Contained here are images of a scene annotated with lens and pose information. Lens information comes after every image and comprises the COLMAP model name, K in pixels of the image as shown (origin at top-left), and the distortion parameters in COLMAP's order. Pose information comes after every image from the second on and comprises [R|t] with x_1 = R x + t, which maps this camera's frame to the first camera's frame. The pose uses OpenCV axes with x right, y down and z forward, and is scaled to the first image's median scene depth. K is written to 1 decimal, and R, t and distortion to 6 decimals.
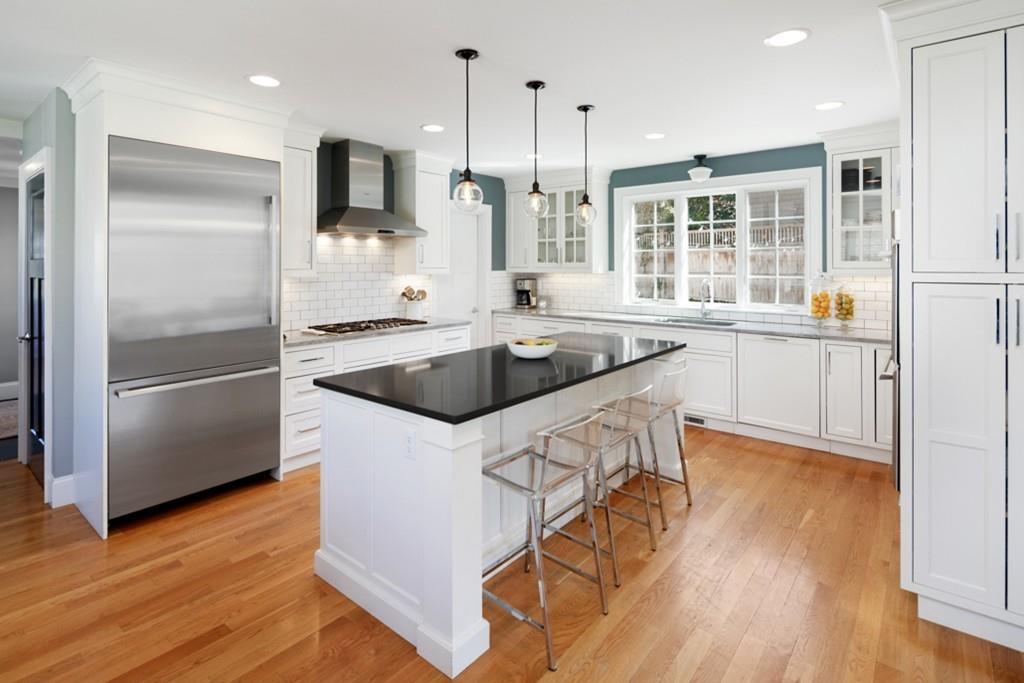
lens RADIAL K [[499.5, 0, 514.6], [0, 499.5, 338.7], [0, 0, 1]] dist [-0.001799, -0.000200]
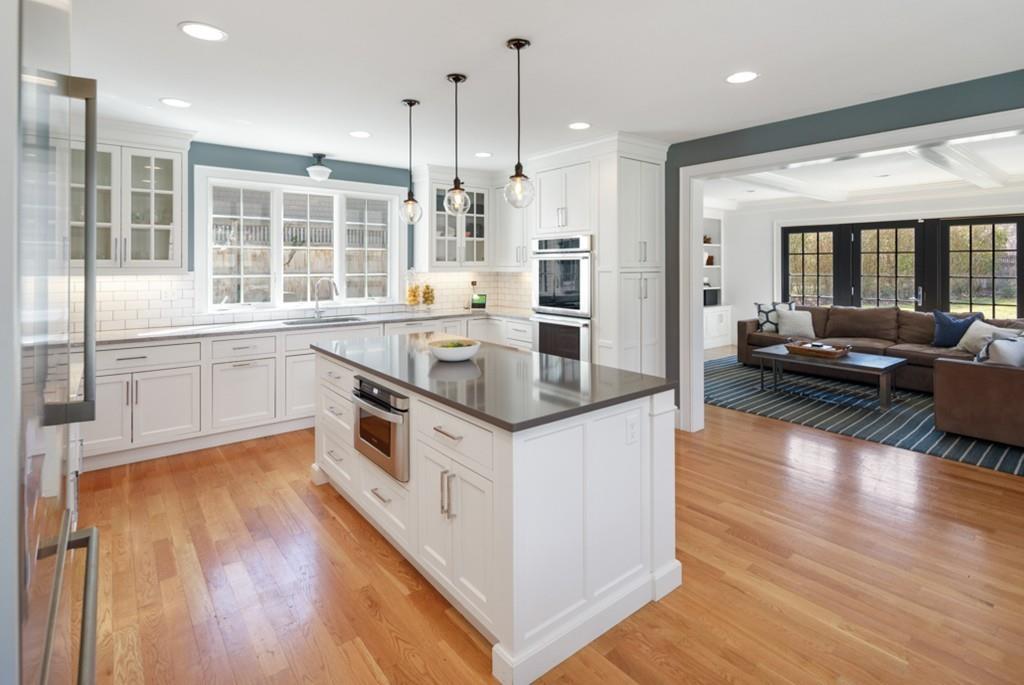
lens RADIAL K [[499.5, 0, 514.6], [0, 499.5, 339.7], [0, 0, 1]] dist [-0.001799, -0.000200]
pose [[0.192997, -0.144071, 0.970565, -0.920276], [0.140083, 0.983075, 0.118072, -0.103390], [-0.971148, 0.113172, 0.209912, 0.717125]]
